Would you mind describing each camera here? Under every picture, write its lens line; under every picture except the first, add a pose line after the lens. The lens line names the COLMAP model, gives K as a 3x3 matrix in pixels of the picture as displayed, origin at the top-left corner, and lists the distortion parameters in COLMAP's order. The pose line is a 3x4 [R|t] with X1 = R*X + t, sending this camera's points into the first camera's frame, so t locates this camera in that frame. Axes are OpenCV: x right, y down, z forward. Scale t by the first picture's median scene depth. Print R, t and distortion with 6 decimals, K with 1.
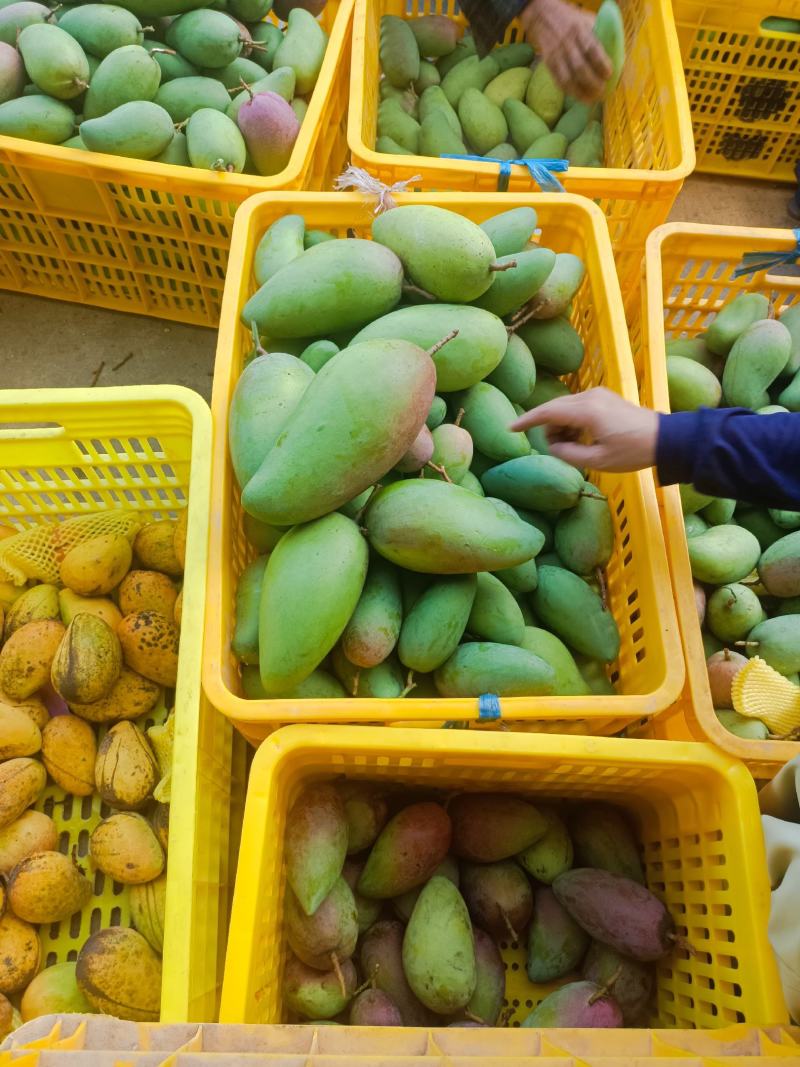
lens RADIAL K [[848.5, 0, 400.6], [0, 848.5, 534.5], [0, 0, 1]] dist [-0.003712, 0.045702]
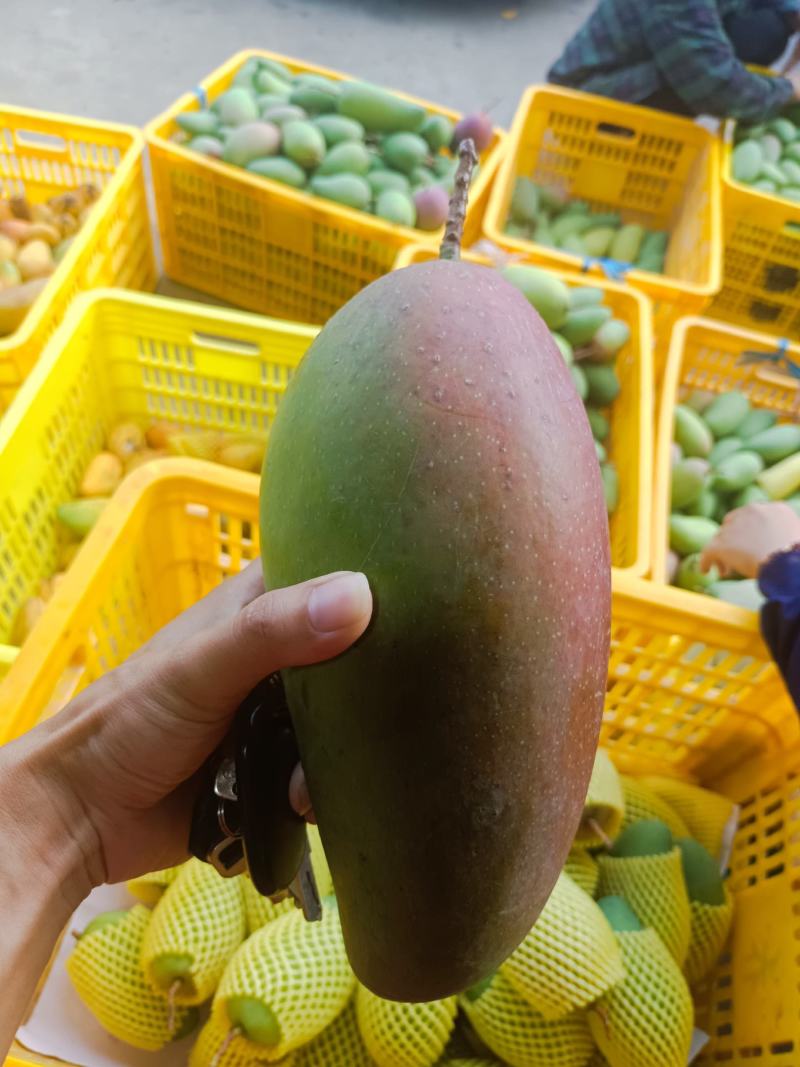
lens RADIAL K [[848.5, 0, 400.6], [0, 848.5, 534.5], [0, 0, 1]] dist [-0.003712, 0.045702]
pose [[0.975902, 0.212450, -0.049798, -0.017219], [-0.218140, 0.955583, -0.198183, 0.364539], [0.005482, 0.204270, 0.978899, -0.322597]]
